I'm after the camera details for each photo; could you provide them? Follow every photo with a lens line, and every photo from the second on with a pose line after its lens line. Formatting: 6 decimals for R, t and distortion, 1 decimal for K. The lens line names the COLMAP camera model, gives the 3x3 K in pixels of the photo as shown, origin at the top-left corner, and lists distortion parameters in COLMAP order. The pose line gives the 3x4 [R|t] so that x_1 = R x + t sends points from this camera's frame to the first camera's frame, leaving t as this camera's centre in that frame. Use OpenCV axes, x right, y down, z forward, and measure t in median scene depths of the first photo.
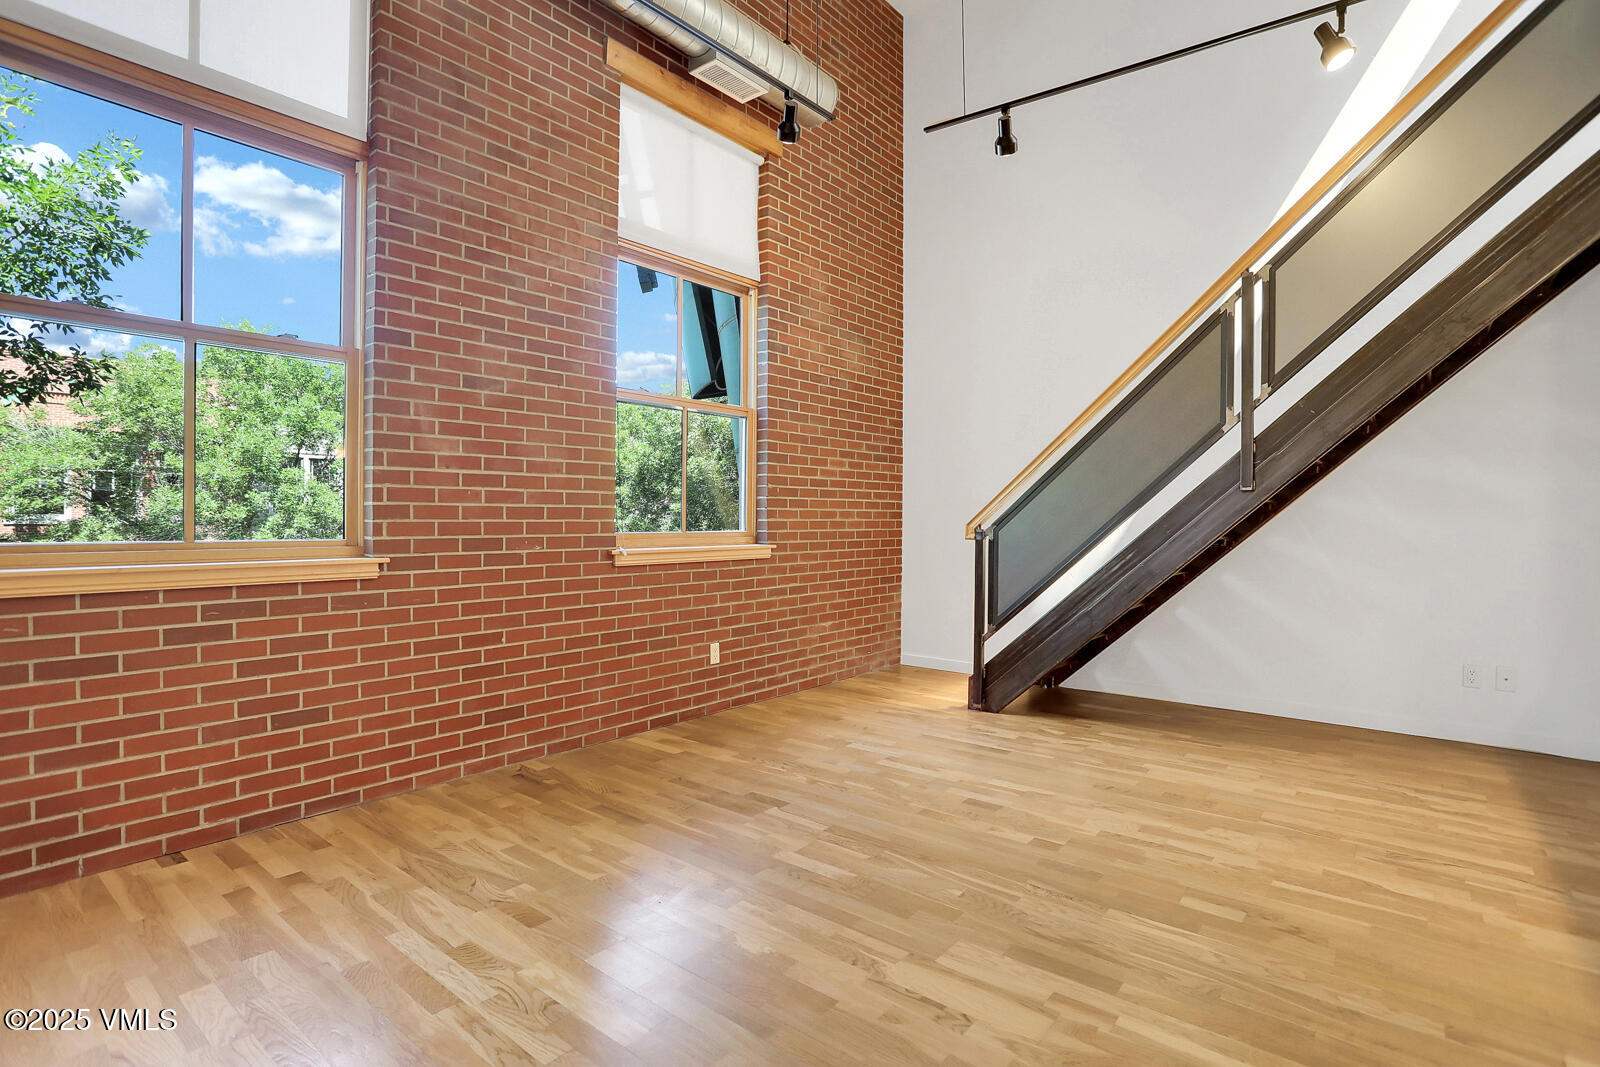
lens RADIAL K [[794.9, 0, 842.4], [0, 794.9, 530.7], [0, 0, 1]] dist [-0.055581, 0.015380]
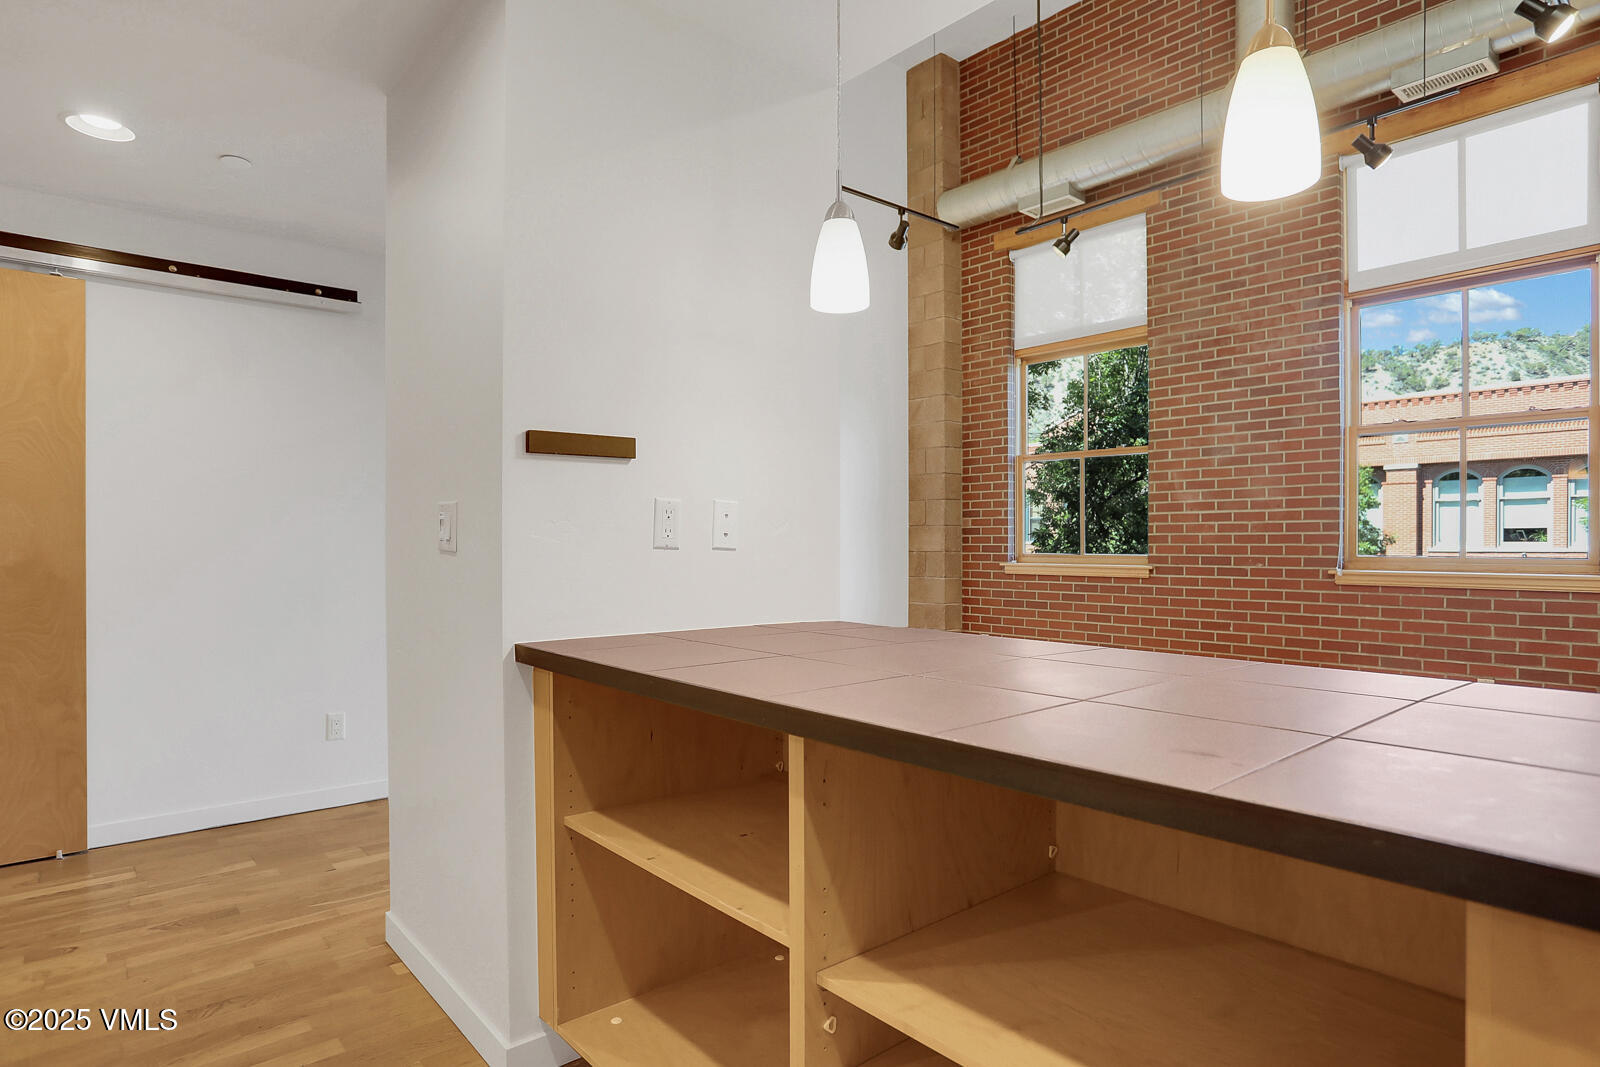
lens RADIAL K [[850.2, 0, 817.5], [0, 850.2, 546.5], [0, 0, 1]] dist [-0.037545, 0.010569]
pose [[-0.182227, 0.005680, -0.983240, 1.285287], [-0.010369, 0.999917, 0.007698, -0.014389], [0.983202, 0.011598, -0.182153, 0.582656]]
